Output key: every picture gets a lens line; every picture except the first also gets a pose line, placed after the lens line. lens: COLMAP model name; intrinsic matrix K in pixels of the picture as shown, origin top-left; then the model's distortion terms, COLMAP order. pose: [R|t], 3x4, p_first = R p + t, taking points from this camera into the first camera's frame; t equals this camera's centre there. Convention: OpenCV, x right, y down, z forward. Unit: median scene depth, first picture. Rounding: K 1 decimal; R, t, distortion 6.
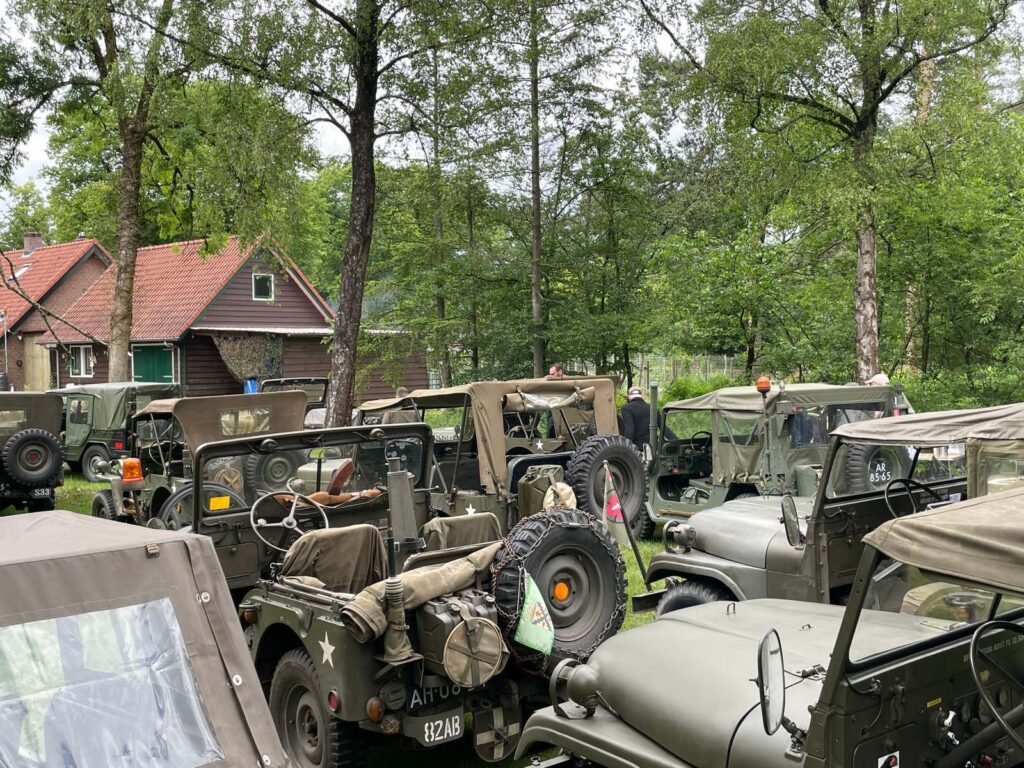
lens RADIAL K [[1143.2, 0, 512.3], [0, 1143.2, 382.8], [0, 0, 1]] dist [0.062409, 0.011275]
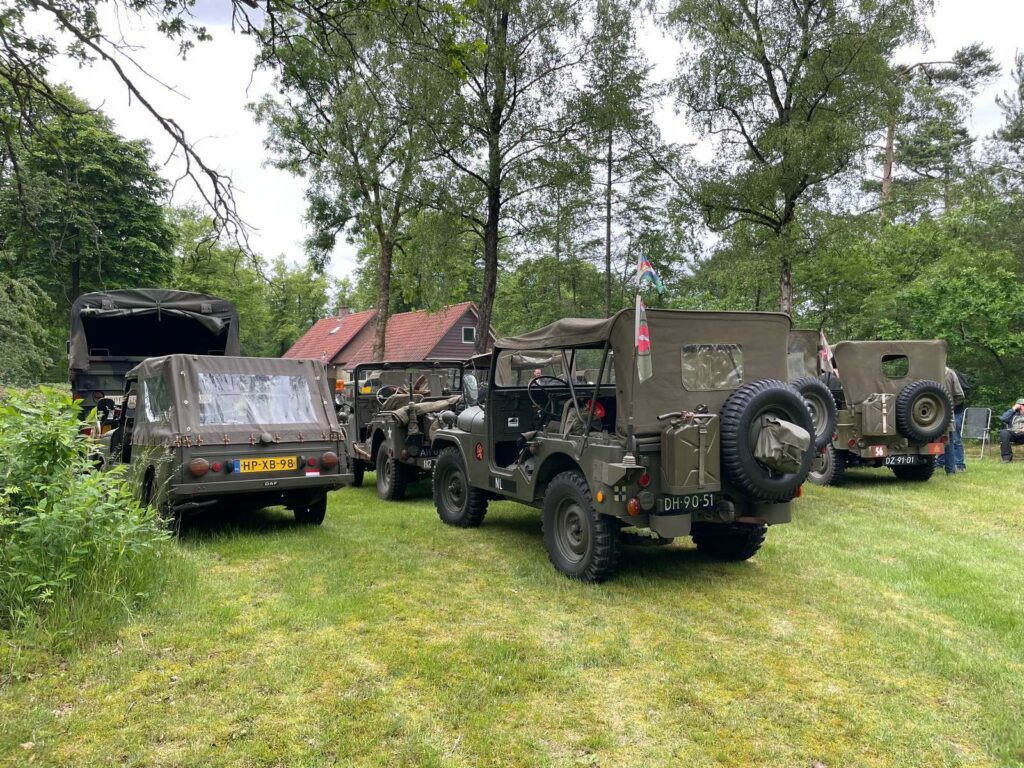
lens RADIAL K [[779.3, 0, 515.4], [0, 779.3, 385.7], [0, 0, 1]] dist [0.053094, -0.008695]
pose [[0.982130, 0.007716, -0.188048, 0.096404], [-0.014029, 0.999381, -0.032264, 0.040227], [0.187682, 0.034325, 0.981630, -0.141776]]
